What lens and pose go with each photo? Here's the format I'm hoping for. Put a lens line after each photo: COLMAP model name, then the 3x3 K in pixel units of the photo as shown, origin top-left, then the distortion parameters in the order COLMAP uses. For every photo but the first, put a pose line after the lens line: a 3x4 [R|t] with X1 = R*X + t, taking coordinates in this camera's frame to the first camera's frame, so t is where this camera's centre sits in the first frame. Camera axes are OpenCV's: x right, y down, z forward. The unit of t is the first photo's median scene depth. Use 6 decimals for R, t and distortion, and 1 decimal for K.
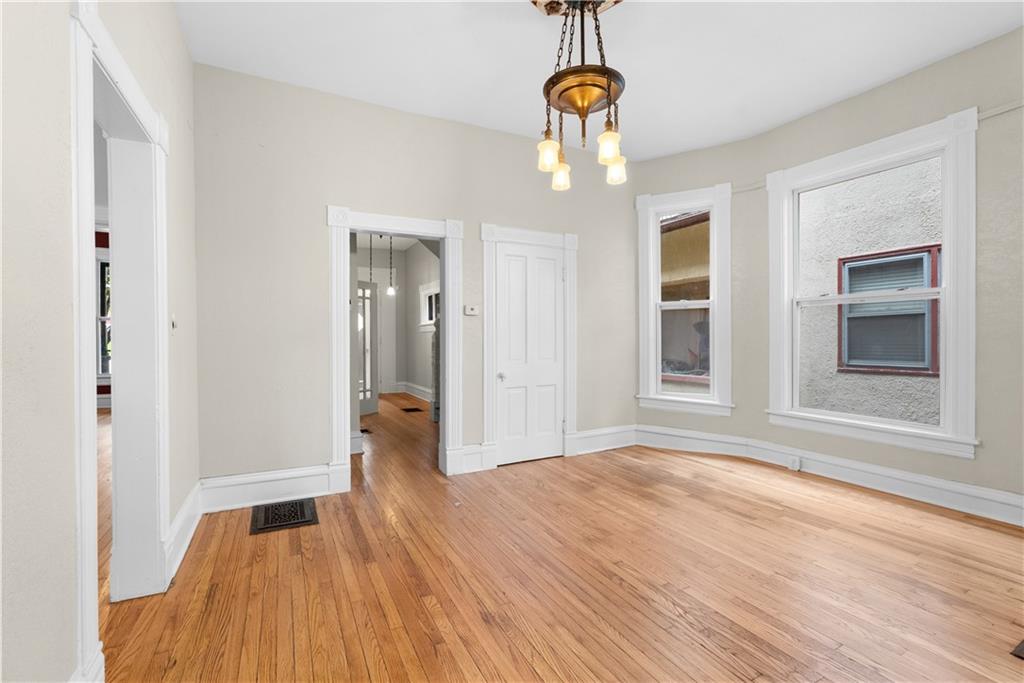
lens RADIAL K [[451.0, 0, 517.5], [0, 451.0, 342.5], [0, 0, 1]] dist [-0.012691, 0.000942]
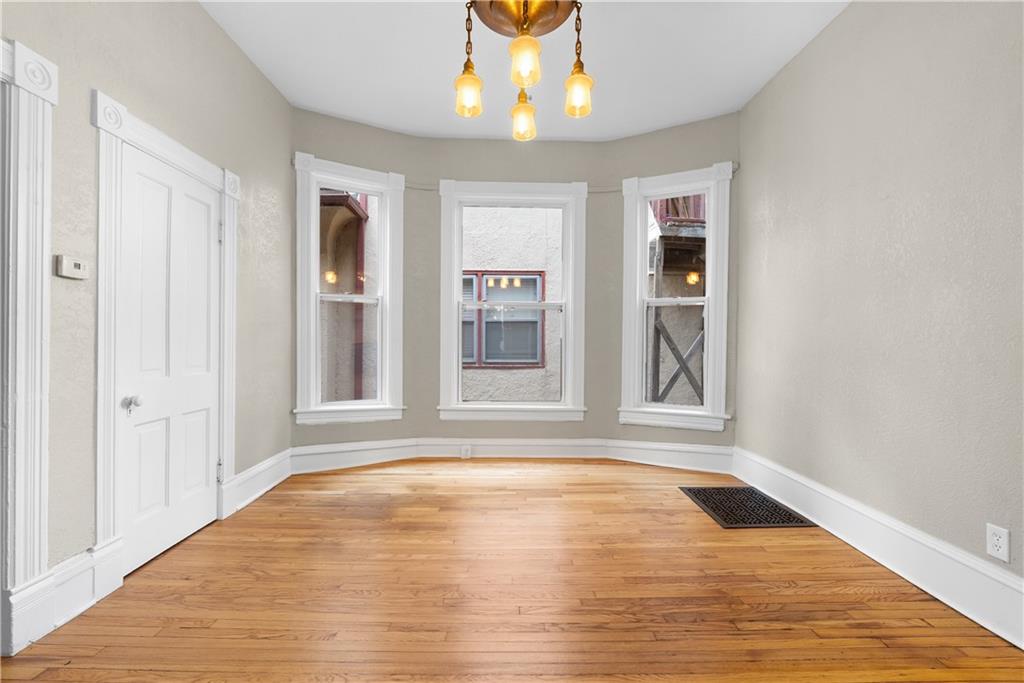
lens RADIAL K [[451.0, 0, 517.5], [0, 451.0, 342.5], [0, 0, 1]] dist [-0.012691, 0.000942]
pose [[0.458056, 0.003992, 0.888914, -0.298110], [0.001516, 0.999985, -0.005272, 0.008396], [-0.888922, 0.003763, 0.458043, 0.380543]]
